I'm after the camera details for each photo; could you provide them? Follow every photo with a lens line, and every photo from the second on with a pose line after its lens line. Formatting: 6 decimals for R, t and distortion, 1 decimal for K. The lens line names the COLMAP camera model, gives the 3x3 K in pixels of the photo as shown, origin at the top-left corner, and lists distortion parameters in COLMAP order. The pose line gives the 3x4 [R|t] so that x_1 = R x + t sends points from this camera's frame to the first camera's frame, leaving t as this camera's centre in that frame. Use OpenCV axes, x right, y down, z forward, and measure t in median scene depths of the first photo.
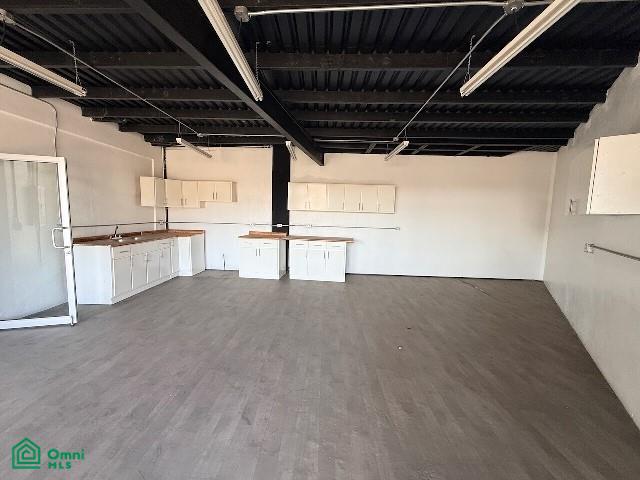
lens RADIAL K [[256.5, 0, 317.0], [0, 256.5, 238.2], [0, 0, 1]] dist [0.001616, -0.000306]
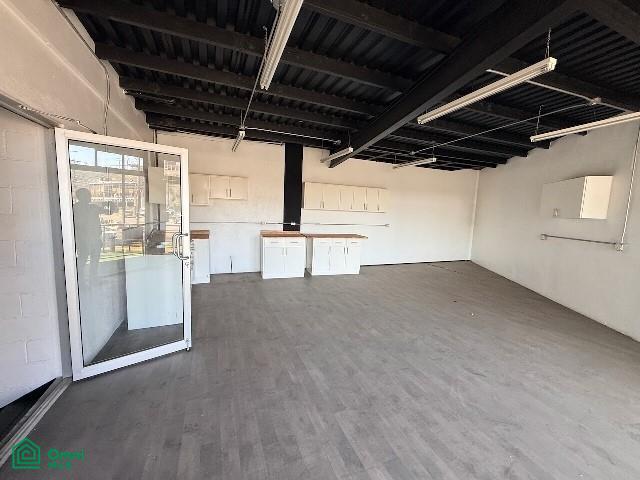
lens RADIAL K [[256.5, 0, 316.8], [0, 256.5, 239.5], [0, 0, 1]] dist [0.001616, -0.000306]
pose [[0.915159, -0.038182, 0.401280, -0.581535], [0.026653, 0.999057, 0.034275, -0.026386], [-0.402210, -0.020672, 0.915314, 0.045389]]
